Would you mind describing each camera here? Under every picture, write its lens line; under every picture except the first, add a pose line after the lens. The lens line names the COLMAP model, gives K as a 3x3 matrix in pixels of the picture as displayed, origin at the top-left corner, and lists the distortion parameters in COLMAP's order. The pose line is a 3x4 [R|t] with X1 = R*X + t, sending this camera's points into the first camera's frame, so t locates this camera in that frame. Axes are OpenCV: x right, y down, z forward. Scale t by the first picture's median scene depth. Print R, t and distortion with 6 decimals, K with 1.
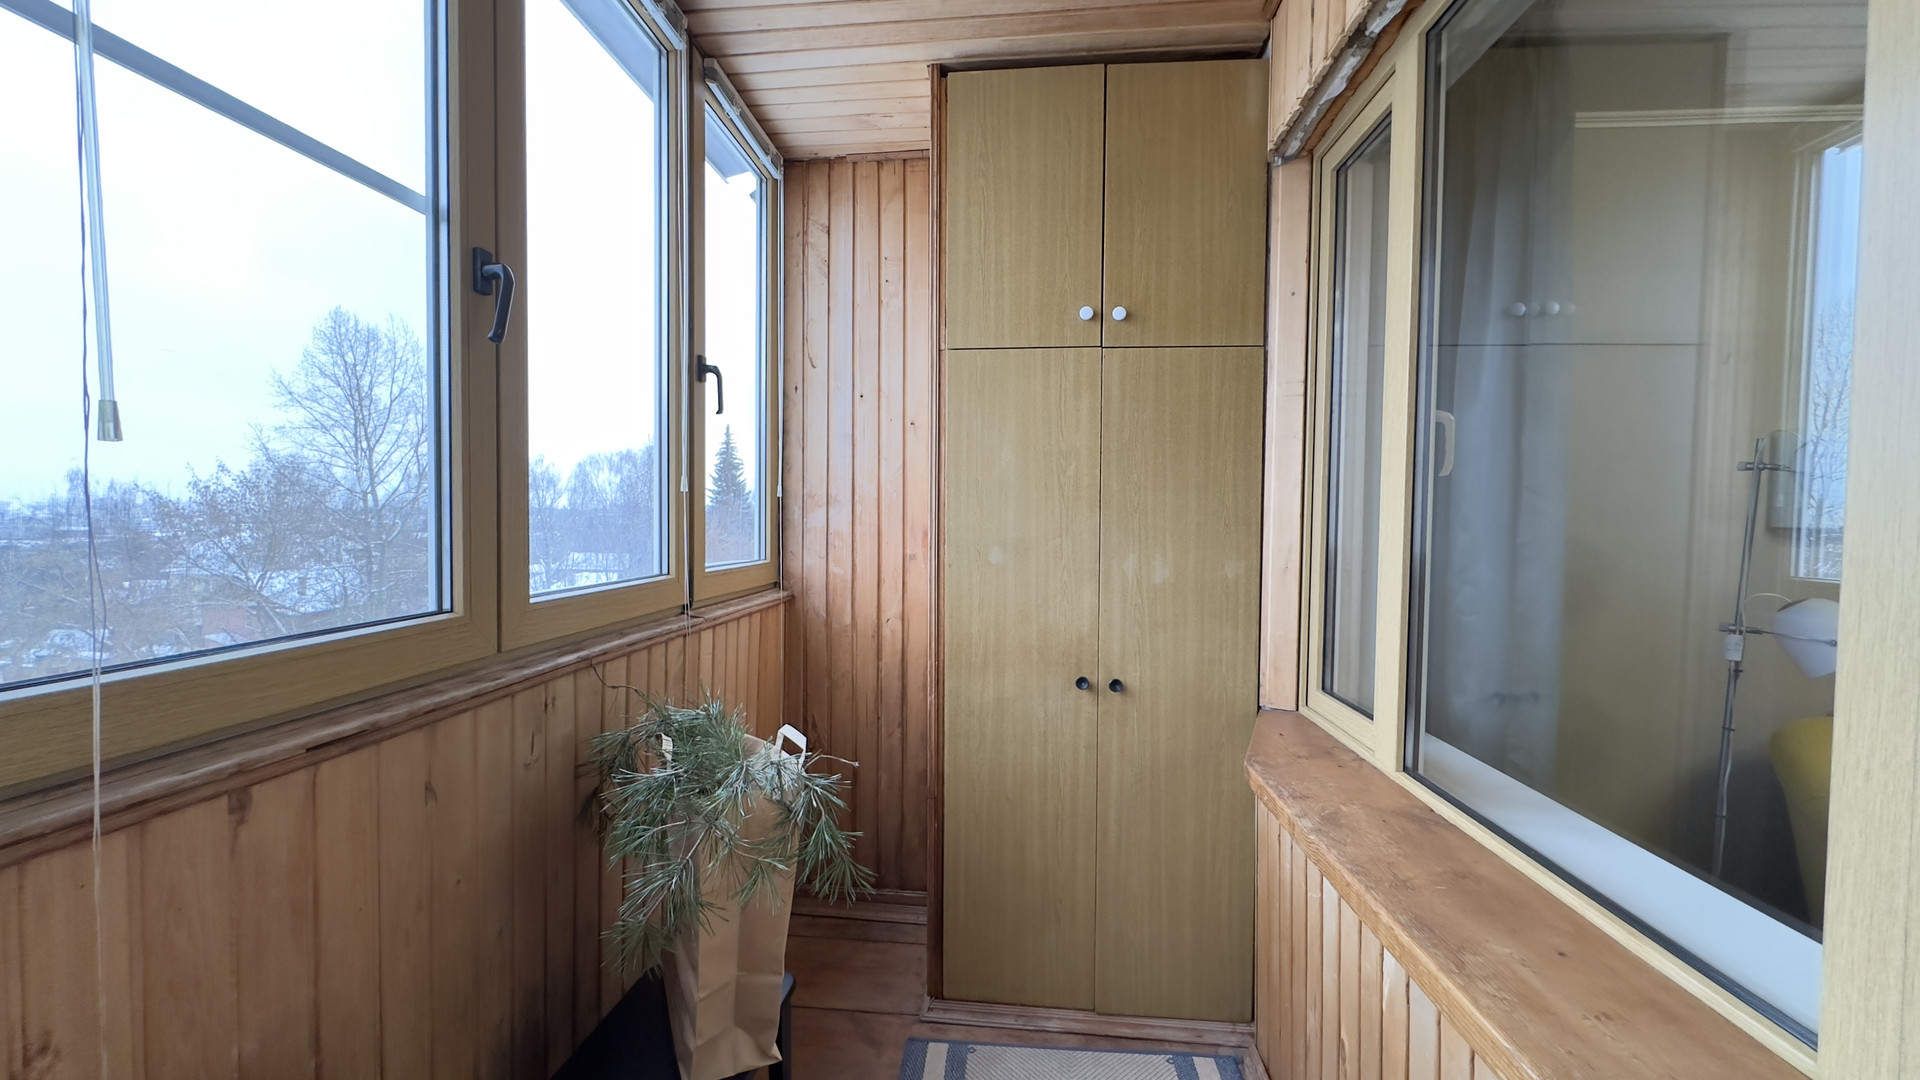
lens RADIAL K [[767.4, 0, 960.0], [0, 767.4, 540.0], [0, 0, 1]] dist [0.000469, 0.000549]
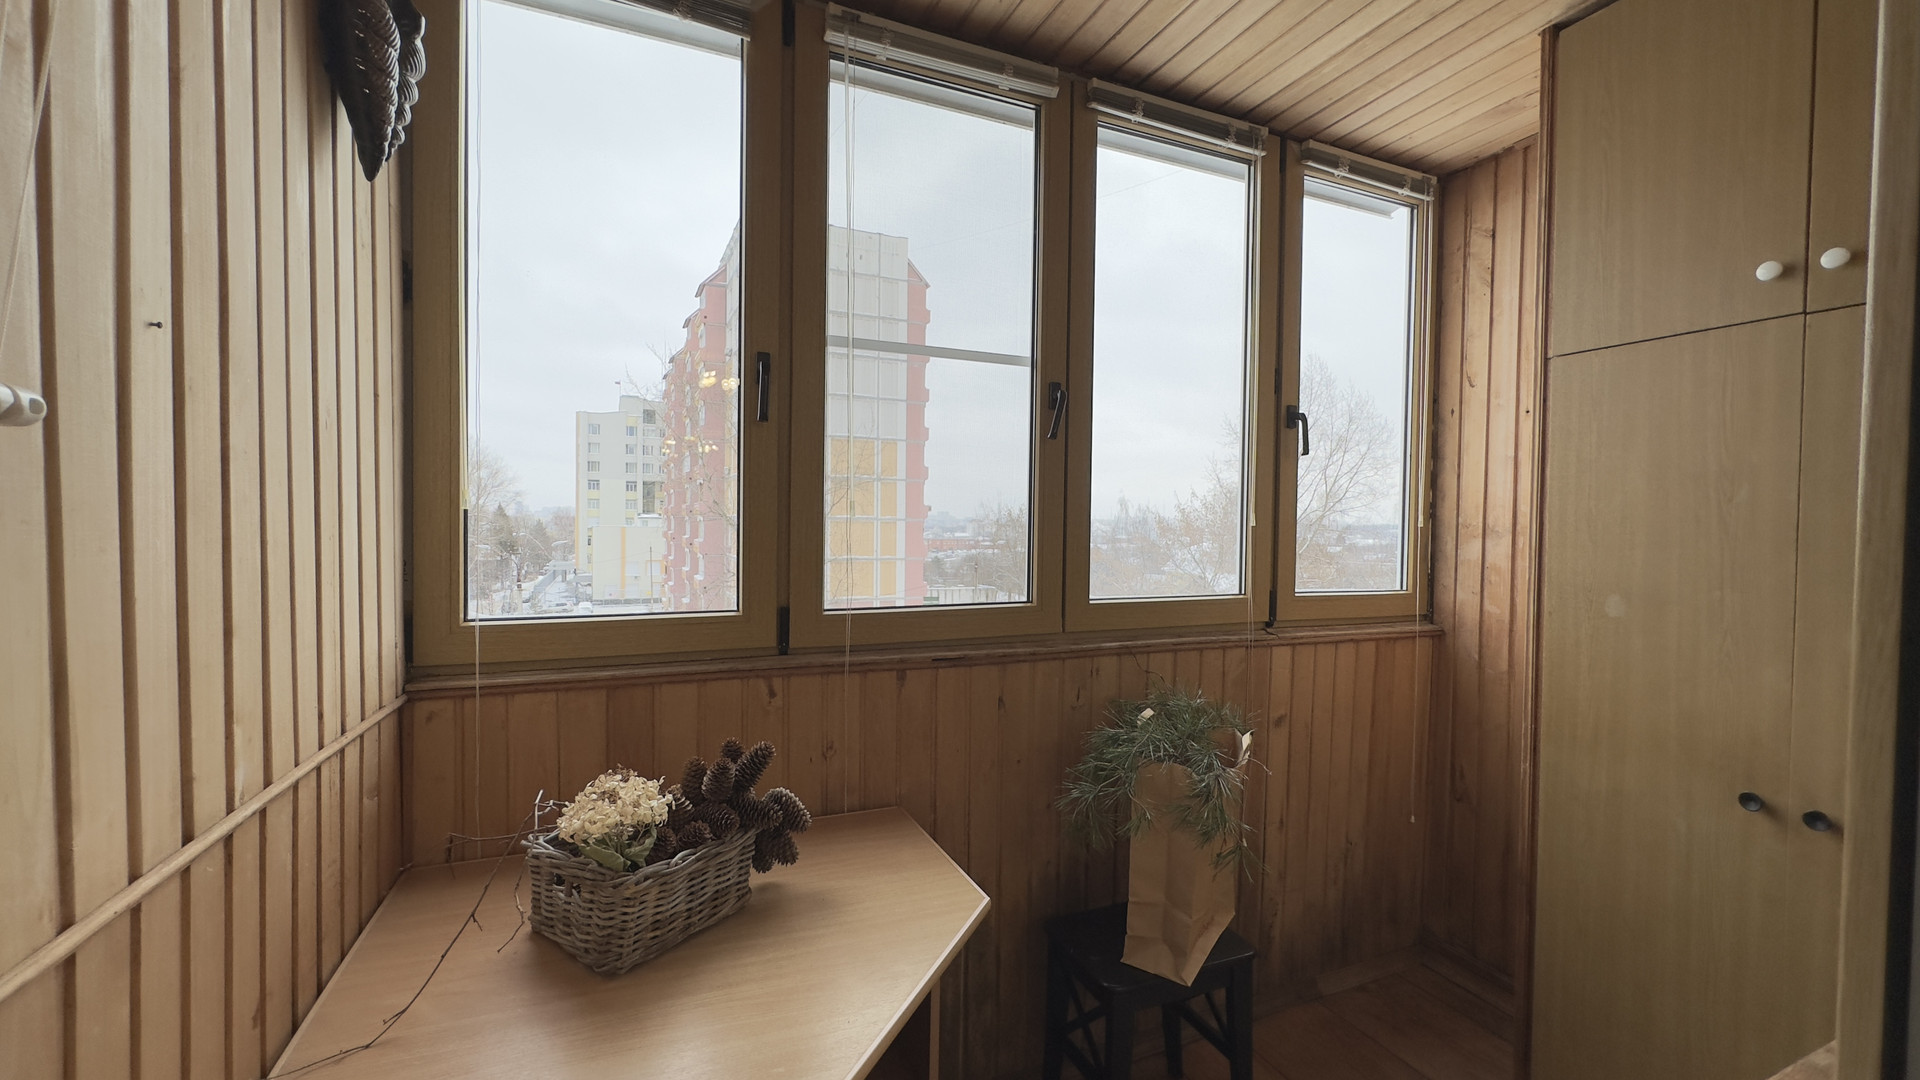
lens RADIAL K [[767.4, 0, 960.0], [0, 767.4, 540.0], [0, 0, 1]] dist [0.000469, 0.000549]
pose [[0.485169, 0.021162, -0.874164, 0.414568], [-0.040236, 0.999188, 0.001857, -0.022597], [0.873494, 0.034272, 0.485627, 0.026413]]
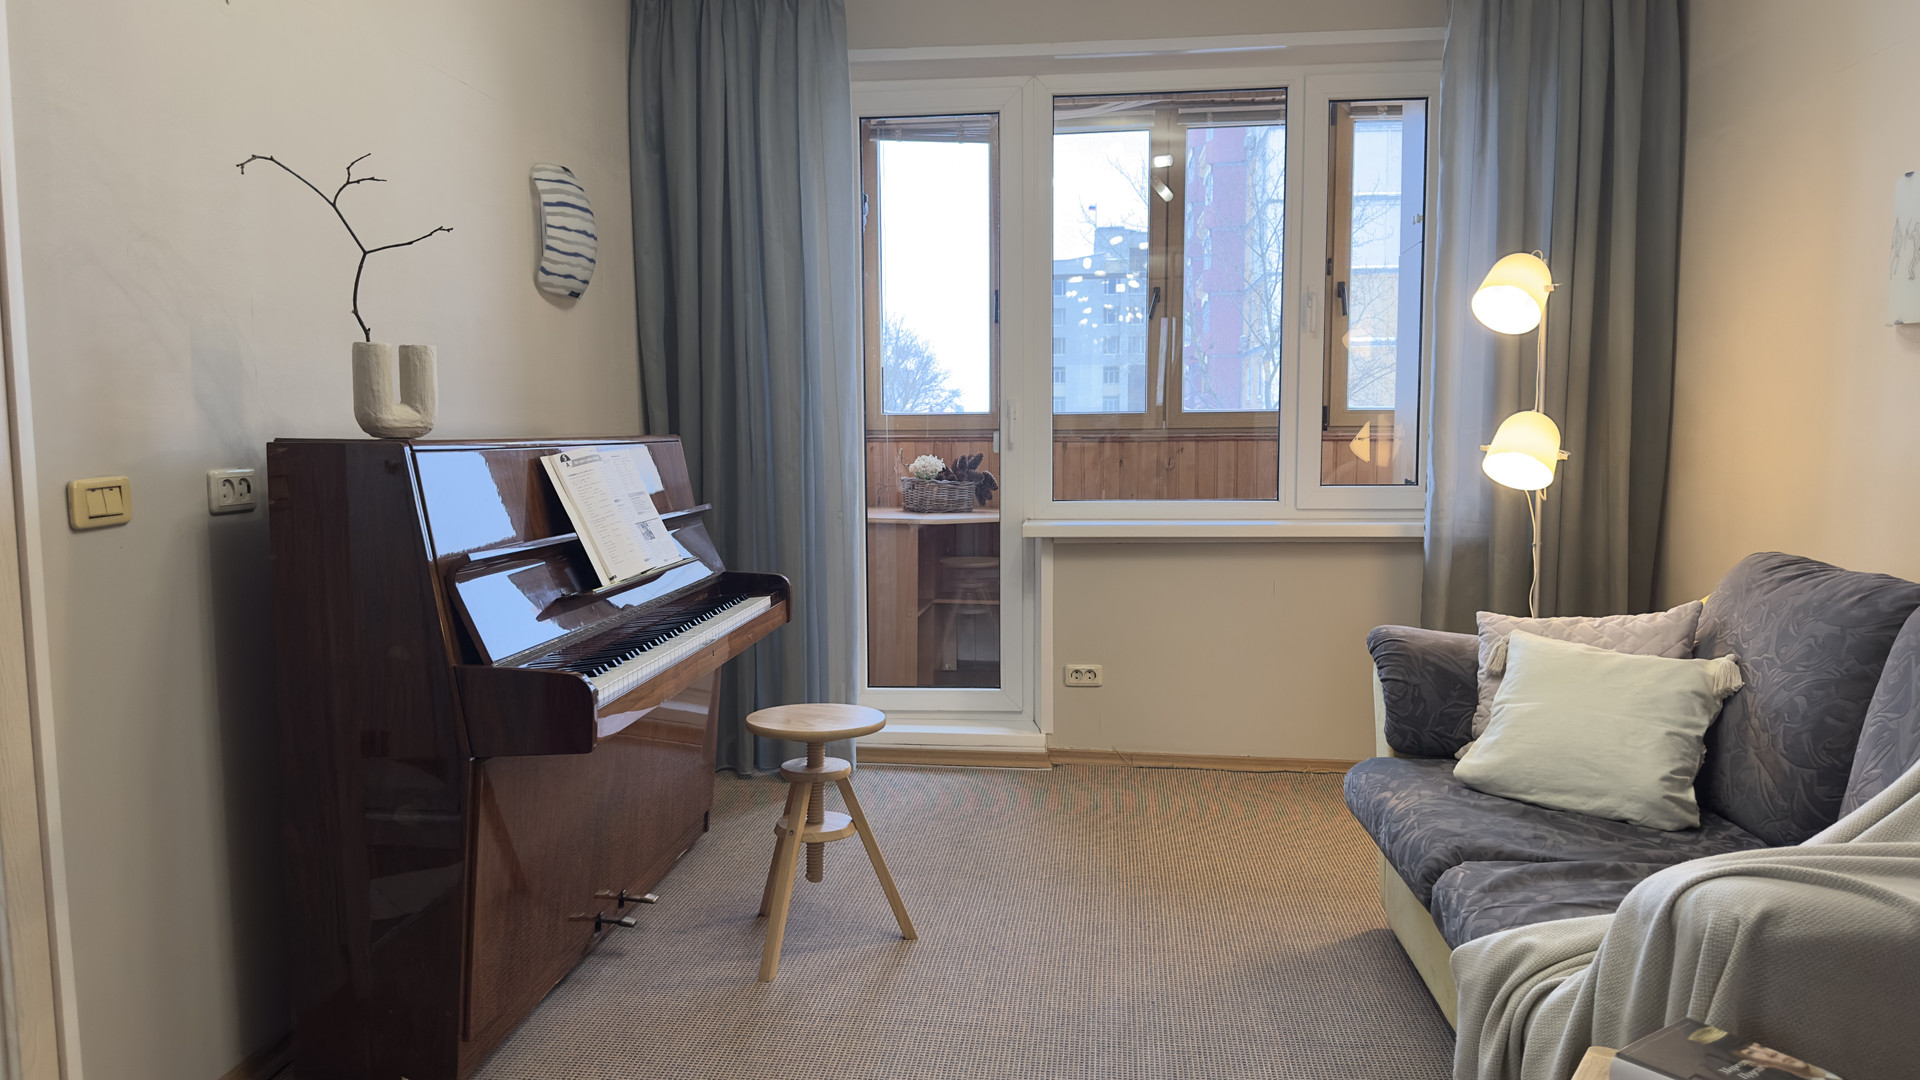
lens RADIAL K [[1334.6, 0, 960.0], [0, 1334.6, 540.0], [0, 0, 1]] dist [0.071794, 0.000207]
pose [[-0.012935, 0.078375, -0.996840, 2.660782], [-0.024852, 0.996590, 0.078678, 0.118579], [0.999607, 0.025791, -0.010943, 0.192680]]
